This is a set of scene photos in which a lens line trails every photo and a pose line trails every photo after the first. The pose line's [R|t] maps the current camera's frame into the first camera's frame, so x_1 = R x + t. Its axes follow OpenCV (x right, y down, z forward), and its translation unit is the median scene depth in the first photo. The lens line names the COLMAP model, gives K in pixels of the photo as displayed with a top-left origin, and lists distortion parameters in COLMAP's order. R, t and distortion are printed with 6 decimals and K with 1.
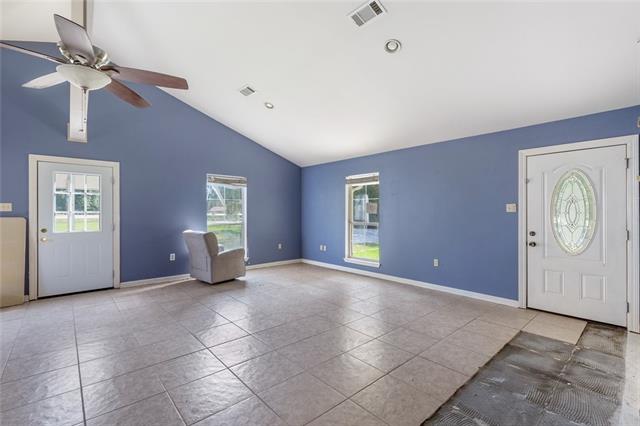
lens RADIAL K [[287.4, 0, 320.0], [0, 287.4, 213.0], [0, 0, 1]] dist [0.000988, 0.000022]
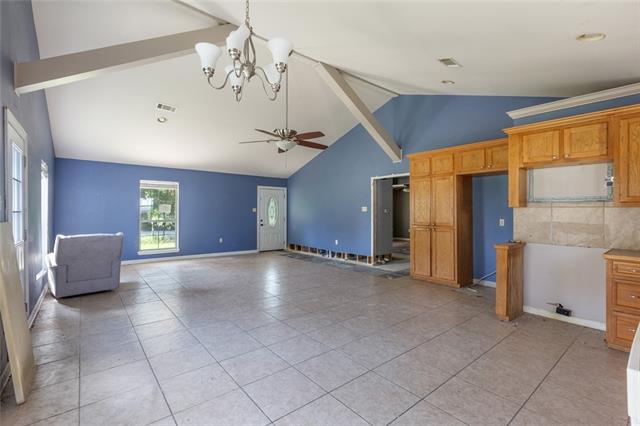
lens RADIAL K [[287.4, 0, 320.0], [0, 287.4, 213.0], [0, 0, 1]] dist [0.000988, 0.000022]
pose [[0.048764, -0.001494, 0.998809, -1.626058], [-0.002451, 0.999996, 0.001616, 0.001322], [-0.998807, -0.002527, 0.048761, 0.374538]]
